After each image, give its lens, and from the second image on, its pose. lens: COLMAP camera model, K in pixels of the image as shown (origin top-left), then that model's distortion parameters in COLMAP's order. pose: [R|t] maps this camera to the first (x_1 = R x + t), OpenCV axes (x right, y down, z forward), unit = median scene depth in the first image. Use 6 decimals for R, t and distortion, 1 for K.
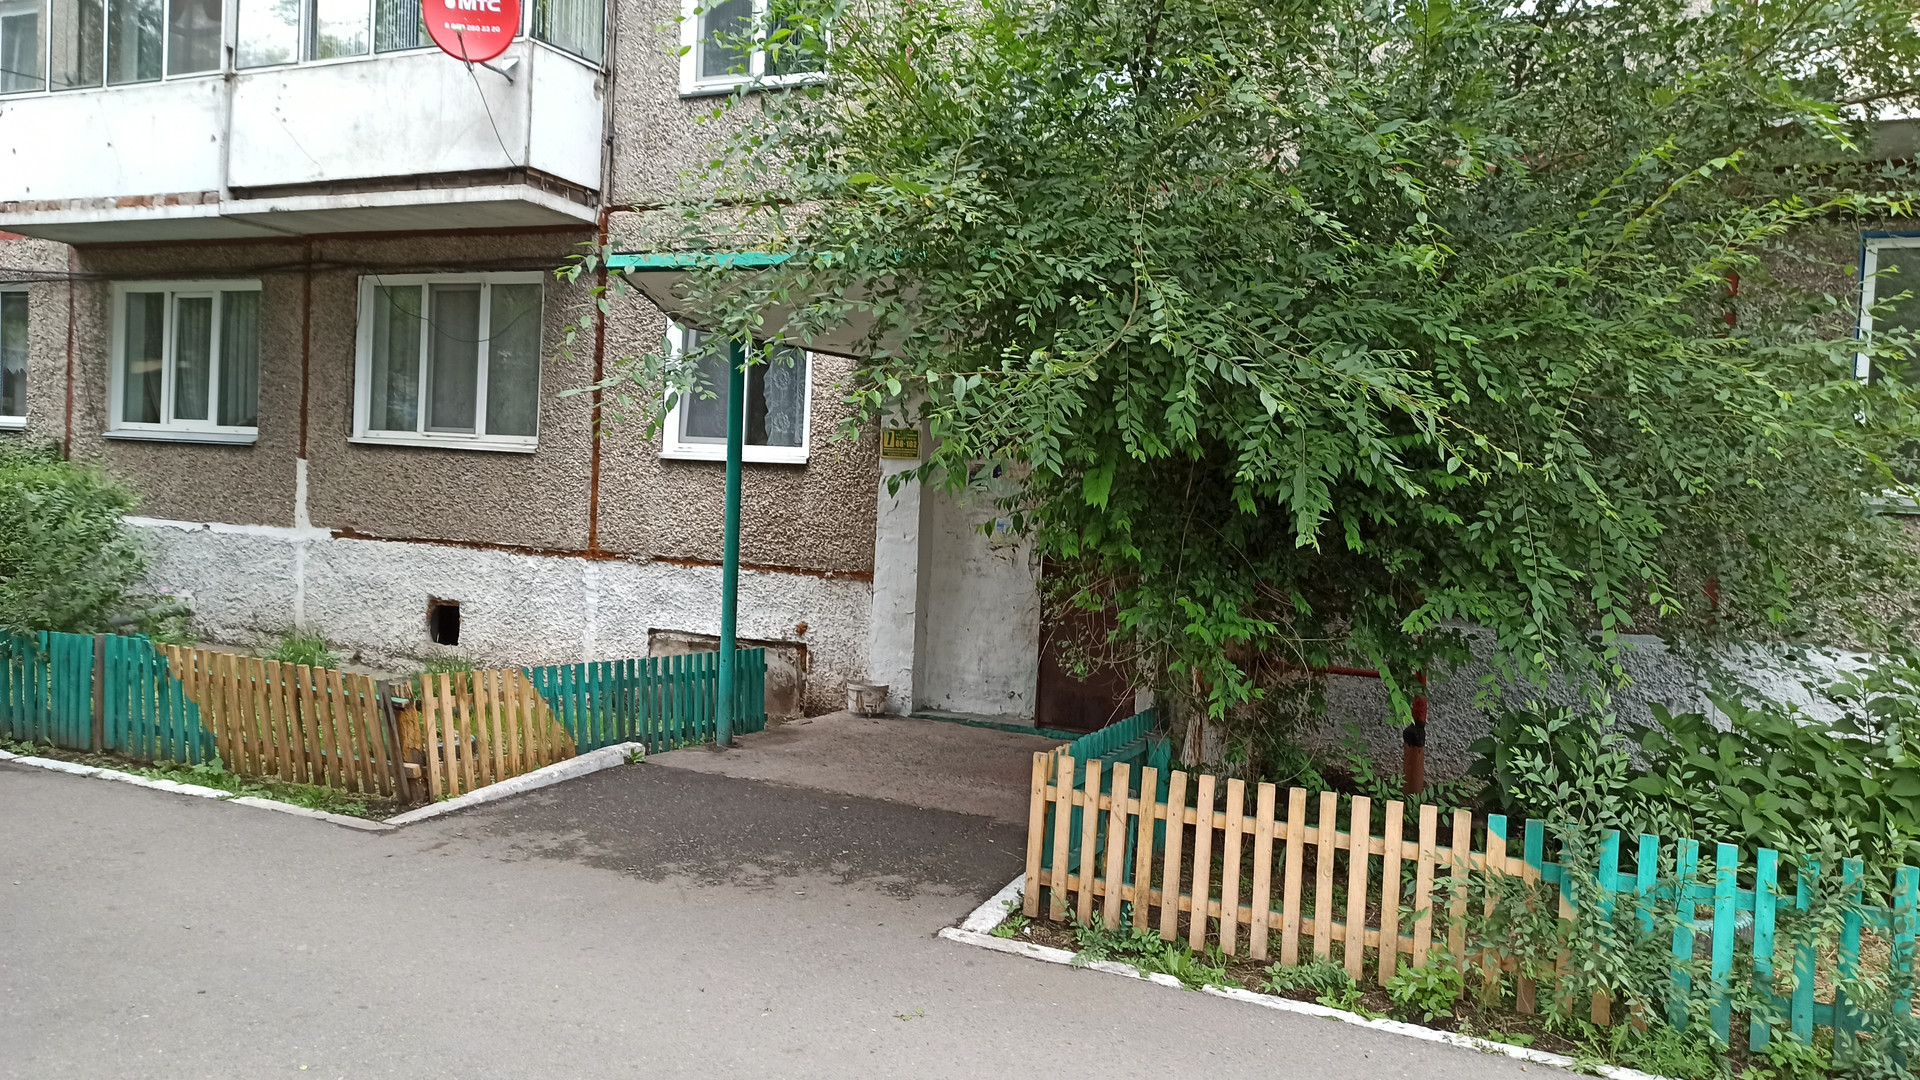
lens RADIAL K [[1395.4, 0, 960.0], [0, 1395.4, 540.0], [0, 0, 1]] dist [0.062310, -0.064218]
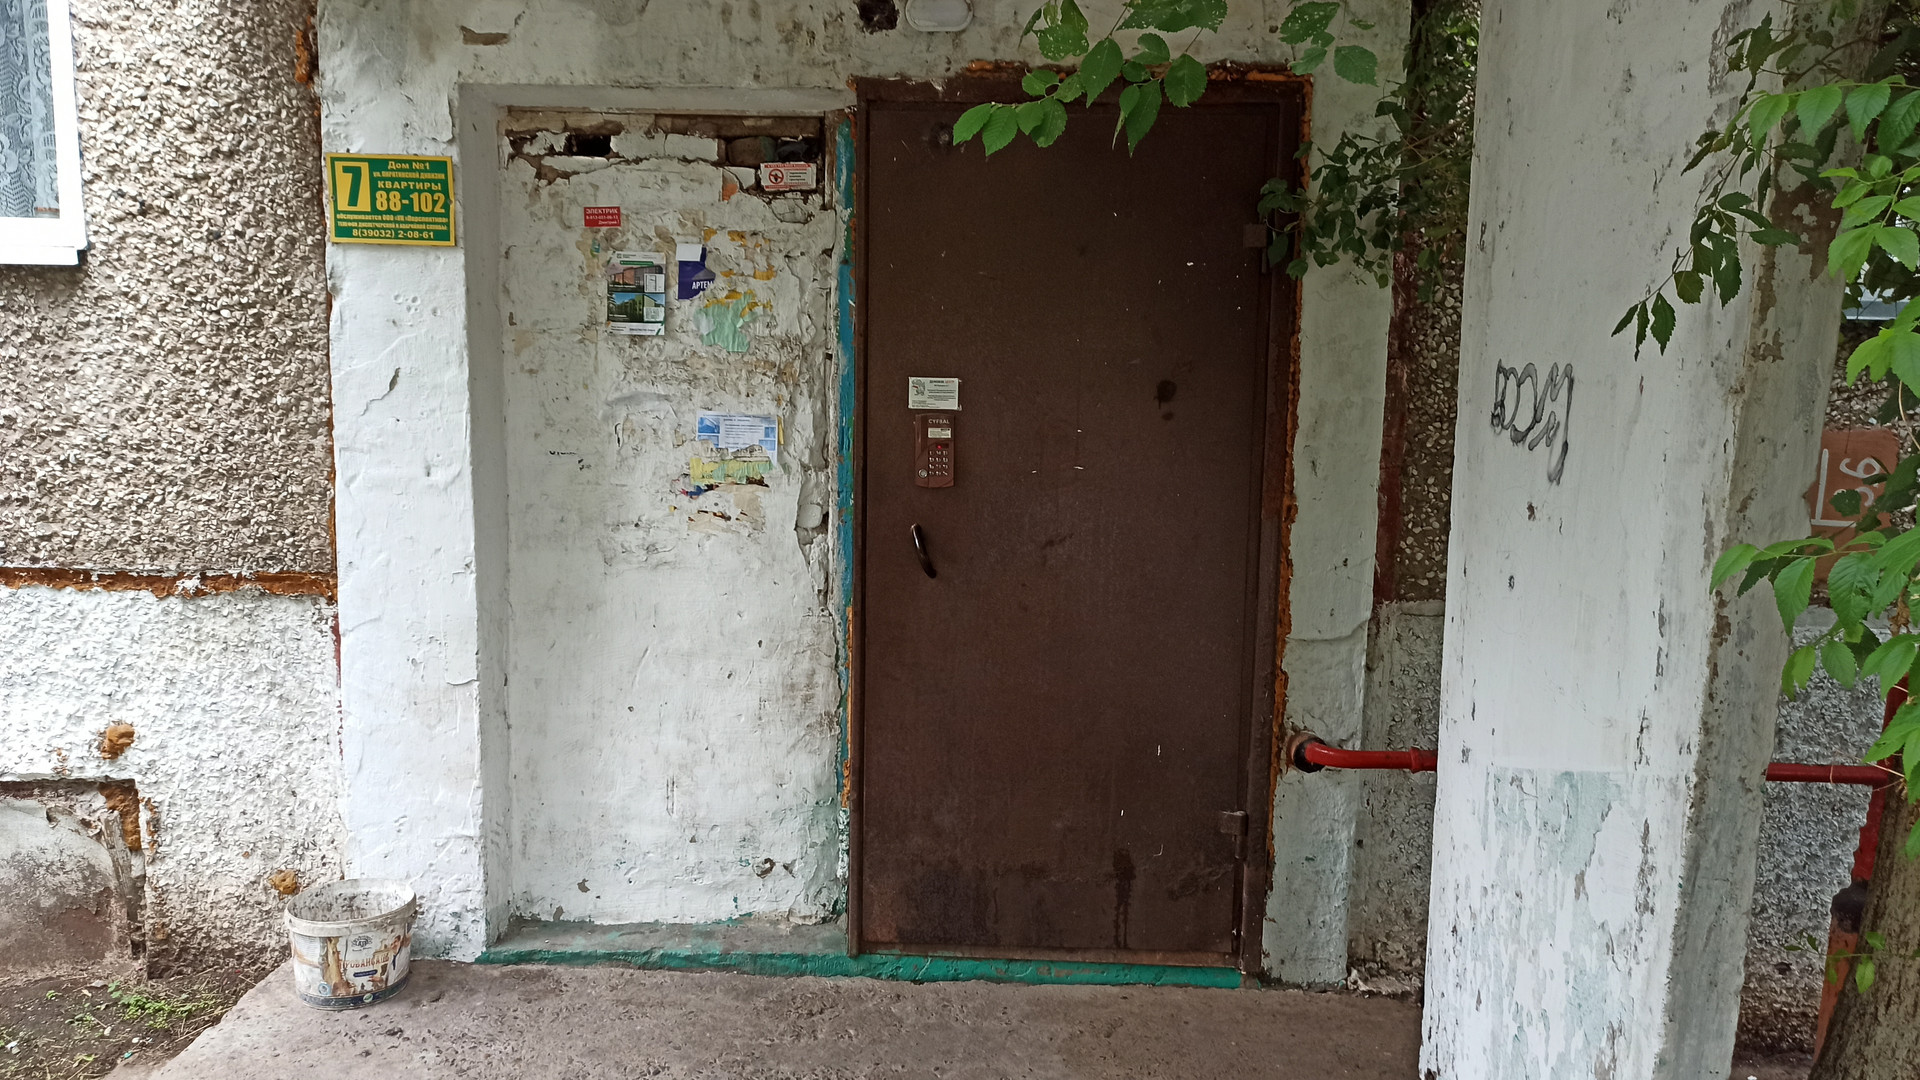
lens RADIAL K [[1395.4, 0, 960.0], [0, 1395.4, 540.0], [0, 0, 1]] dist [0.062310, -0.064218]
pose [[0.911210, -0.080726, 0.403955, -0.060050], [0.039411, 0.993196, 0.109579, -0.018169], [-0.410053, -0.083929, 0.908192, 0.601315]]
